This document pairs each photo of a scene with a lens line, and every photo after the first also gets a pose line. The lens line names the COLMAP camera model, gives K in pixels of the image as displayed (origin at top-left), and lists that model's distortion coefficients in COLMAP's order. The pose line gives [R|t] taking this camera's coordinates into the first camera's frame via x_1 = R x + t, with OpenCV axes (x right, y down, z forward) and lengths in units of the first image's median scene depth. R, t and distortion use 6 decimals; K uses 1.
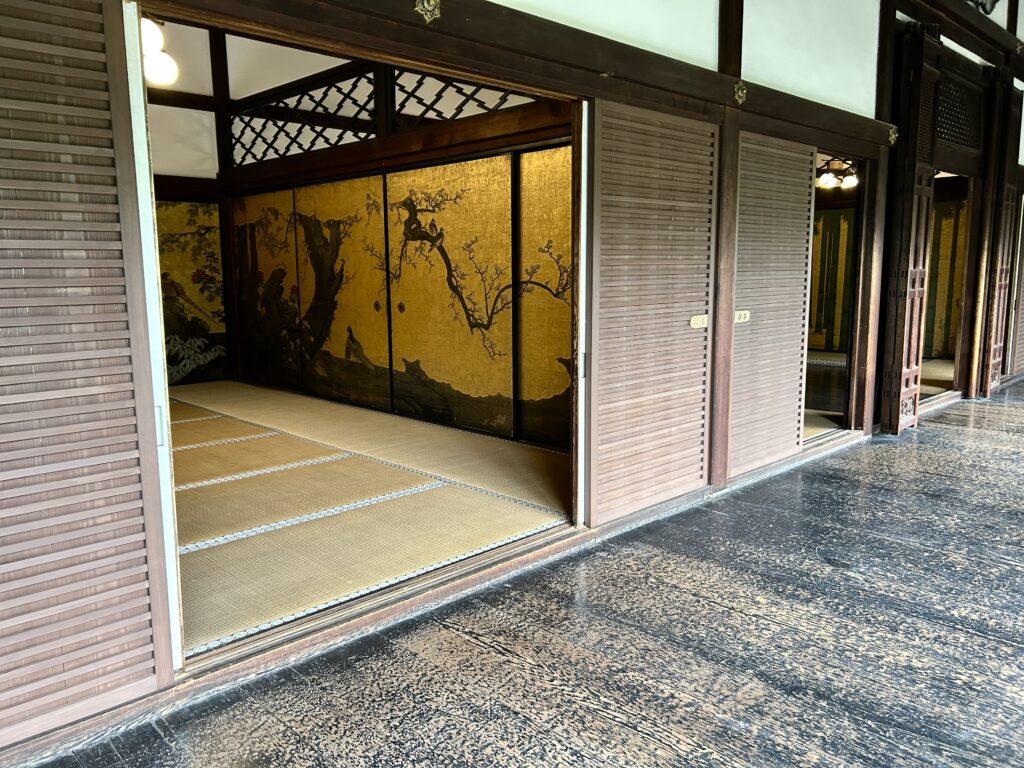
lens RADIAL K [[777.2, 0, 508.6], [0, 777.2, 382.7], [0, 0, 1]] dist [0.030430, -0.042510]
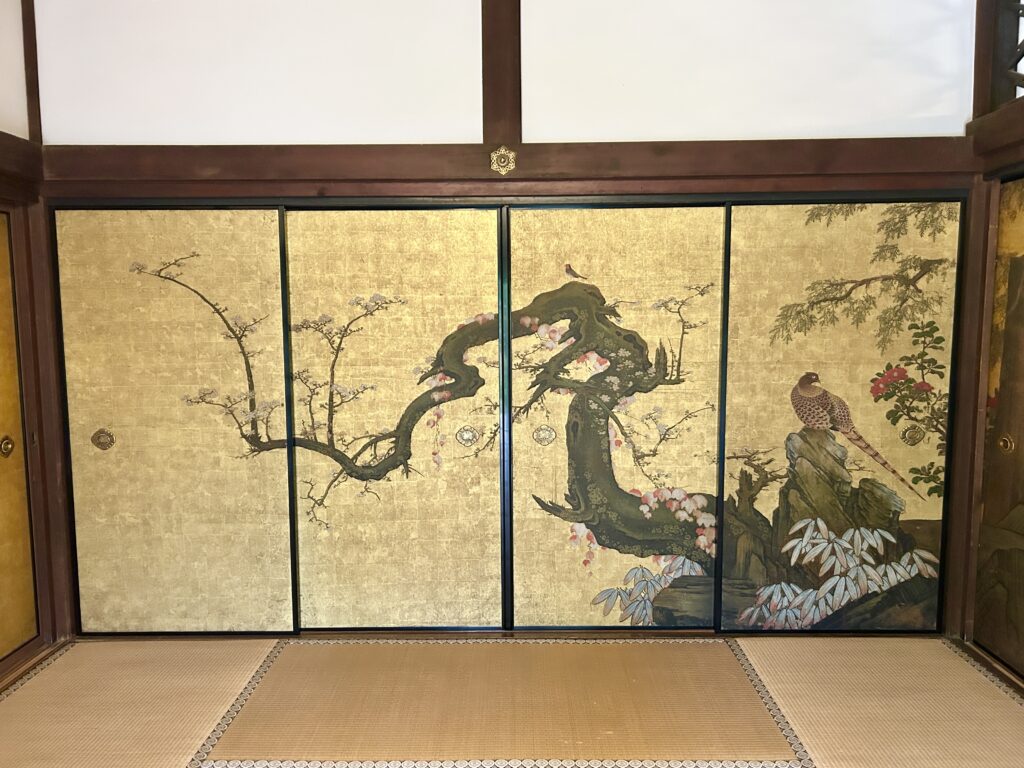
lens RADIAL K [[777.2, 0, 512.5], [0, 777.2, 385.7], [0, 0, 1]] dist [0.030430, -0.042510]
pose [[0.715044, 0.080990, -0.694373, -0.254095], [-0.096848, 0.995165, 0.016342, -0.122172], [0.692339, 0.055564, 0.719430, 0.569131]]
